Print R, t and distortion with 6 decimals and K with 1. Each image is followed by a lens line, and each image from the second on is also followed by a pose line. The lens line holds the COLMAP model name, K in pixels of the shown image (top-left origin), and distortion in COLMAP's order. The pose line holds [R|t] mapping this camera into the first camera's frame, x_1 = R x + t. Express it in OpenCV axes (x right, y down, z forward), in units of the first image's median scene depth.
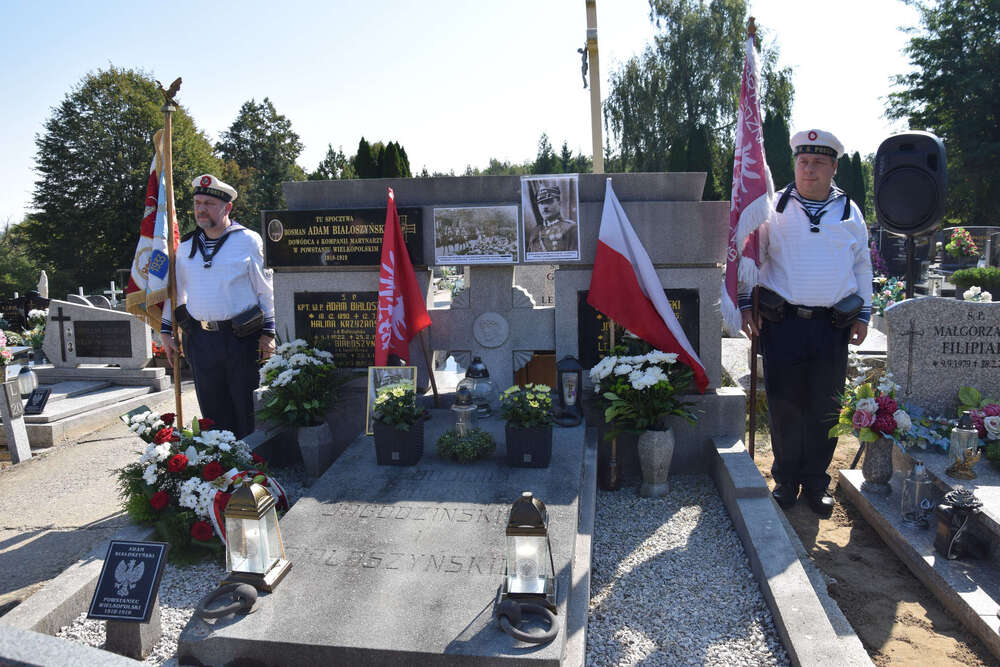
lens RADIAL K [[784.2, 0, 517.1], [0, 784.2, 332.4], [0, 0, 1]] dist [-0.144771, 0.097807]
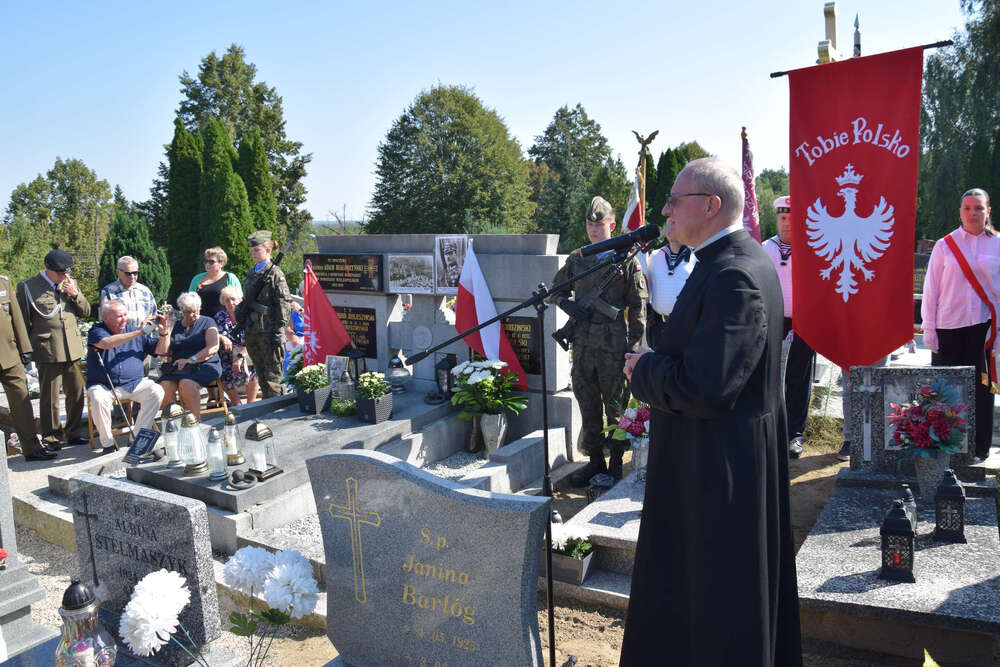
lens RADIAL K [[784.2, 0, 500.8], [0, 784.2, 338.9], [0, 0, 1]] dist [-0.144771, 0.097807]
pose [[0.902558, 0.070262, -0.424796, 0.751992], [-0.063987, 0.997528, 0.029039, -0.054302], [0.425787, 0.000972, 0.904823, -0.291855]]
